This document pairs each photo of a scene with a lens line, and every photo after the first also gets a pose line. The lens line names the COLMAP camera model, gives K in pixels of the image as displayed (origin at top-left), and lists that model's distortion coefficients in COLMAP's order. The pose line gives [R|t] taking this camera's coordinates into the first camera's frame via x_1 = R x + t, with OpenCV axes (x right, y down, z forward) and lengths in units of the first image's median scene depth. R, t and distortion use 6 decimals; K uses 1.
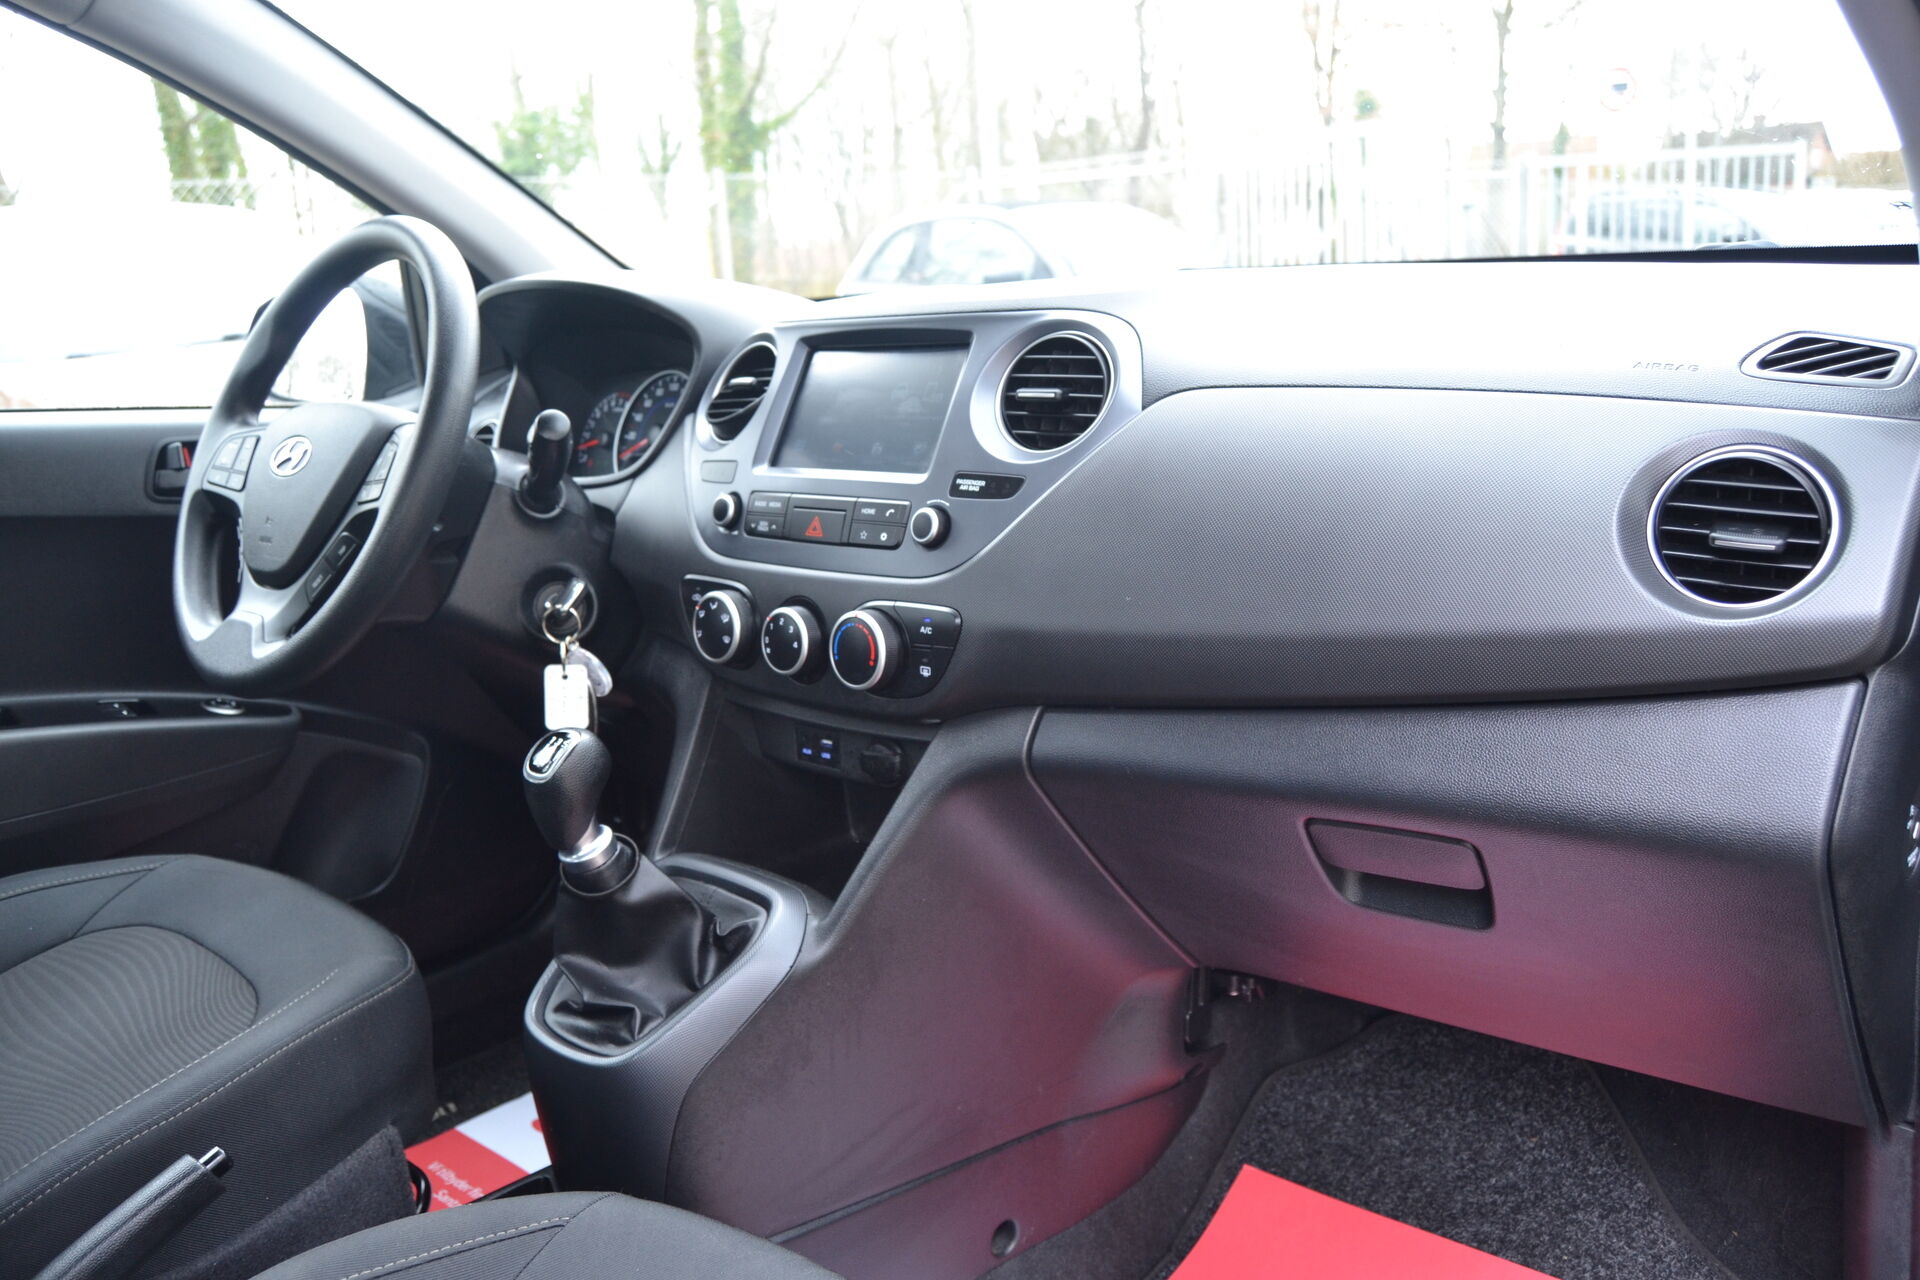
lens RADIAL K [[1523.5, 0, 940.0], [0, 1523.5, 637.0], [0, 0, 1]] dist [-0.097607, 0.035542]
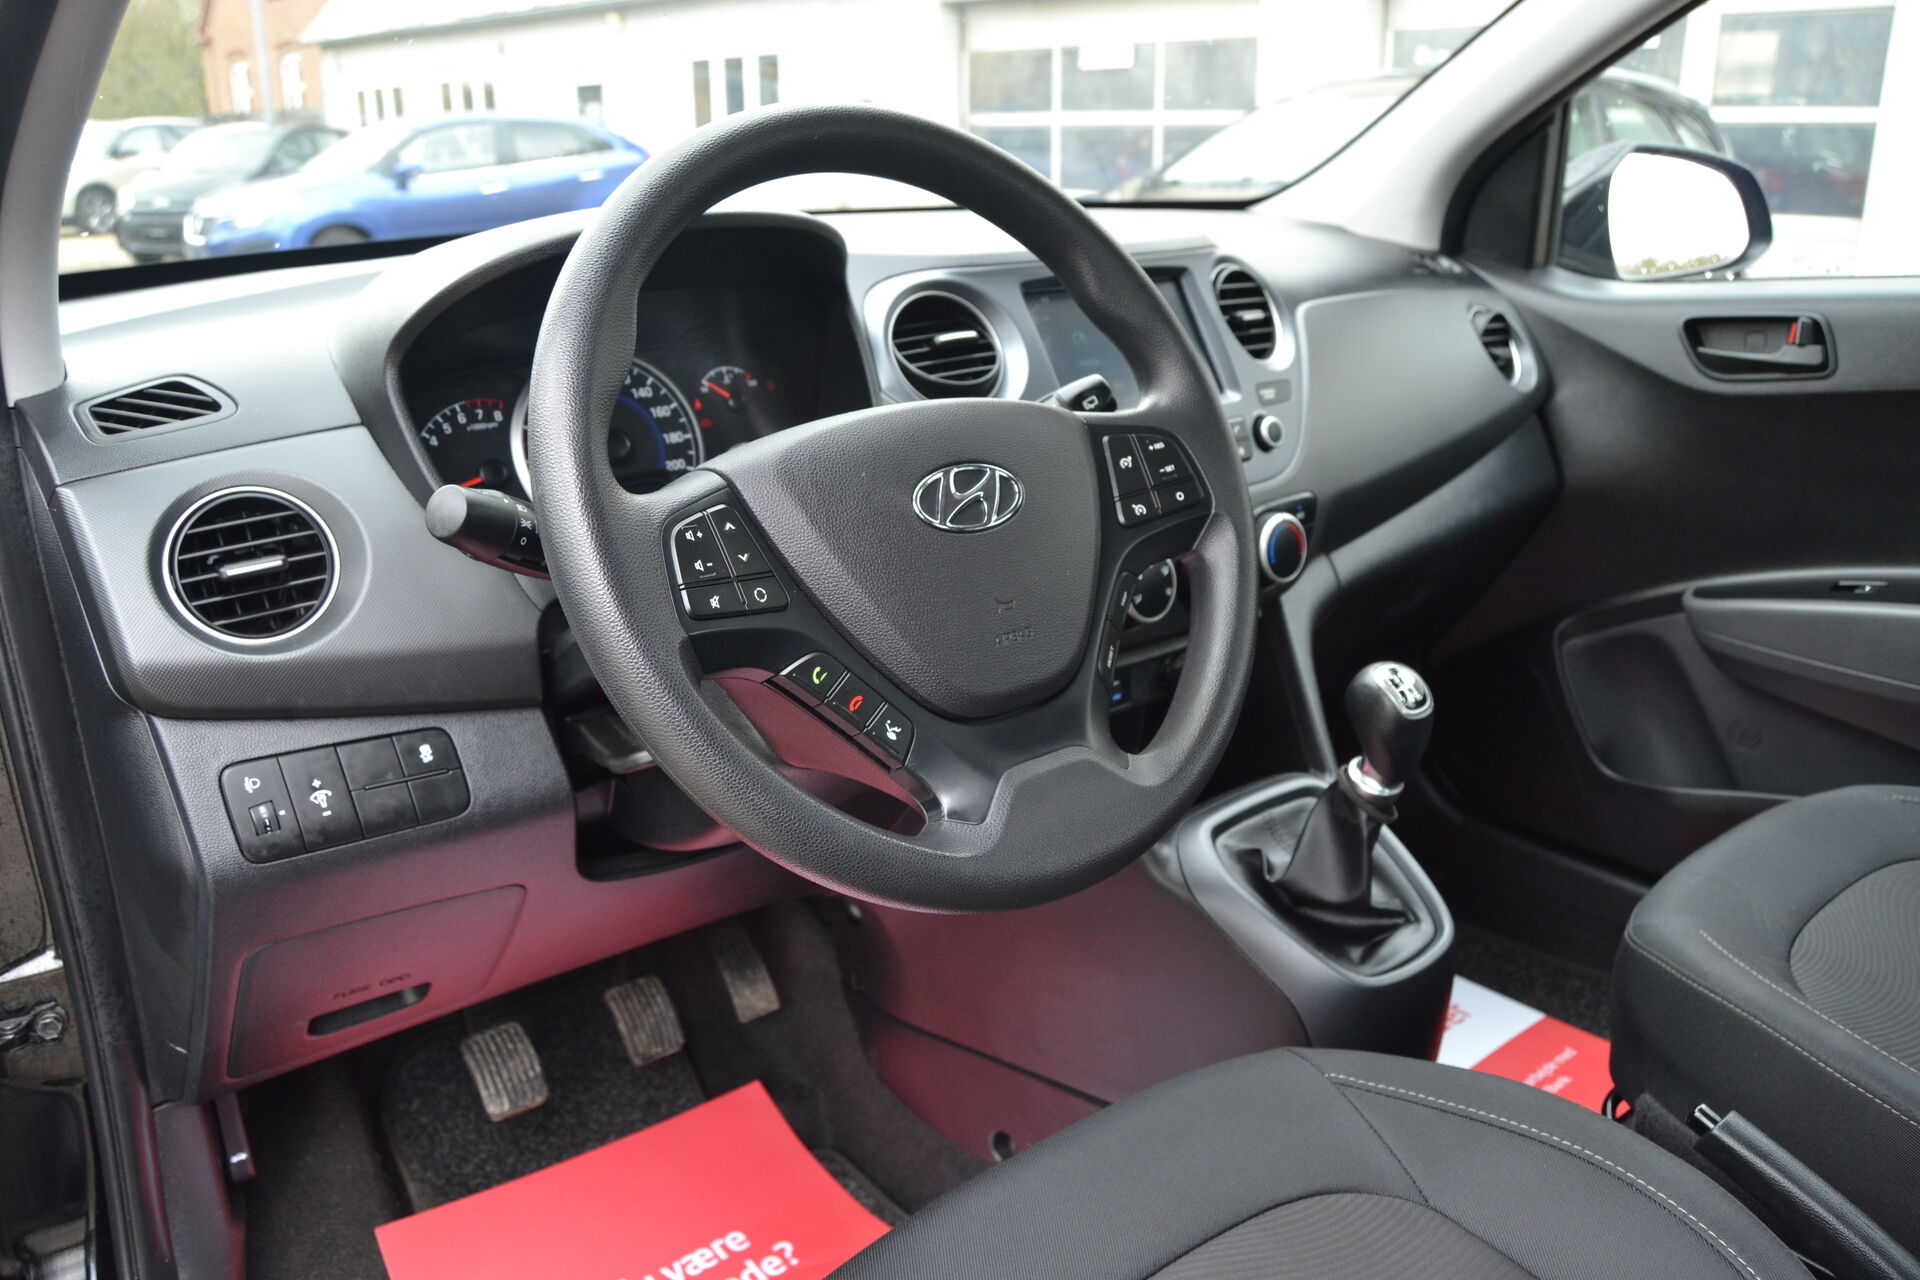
lens RADIAL K [[1523.5, 0, 940.0], [0, 1523.5, 637.0], [0, 0, 1]] dist [-0.097607, 0.035542]
pose [[0.141229, -0.254430, 0.956724, -1.024422], [0.231129, 0.948177, 0.218038, -0.201800], [-0.962618, 0.190333, 0.192716, 0.898447]]
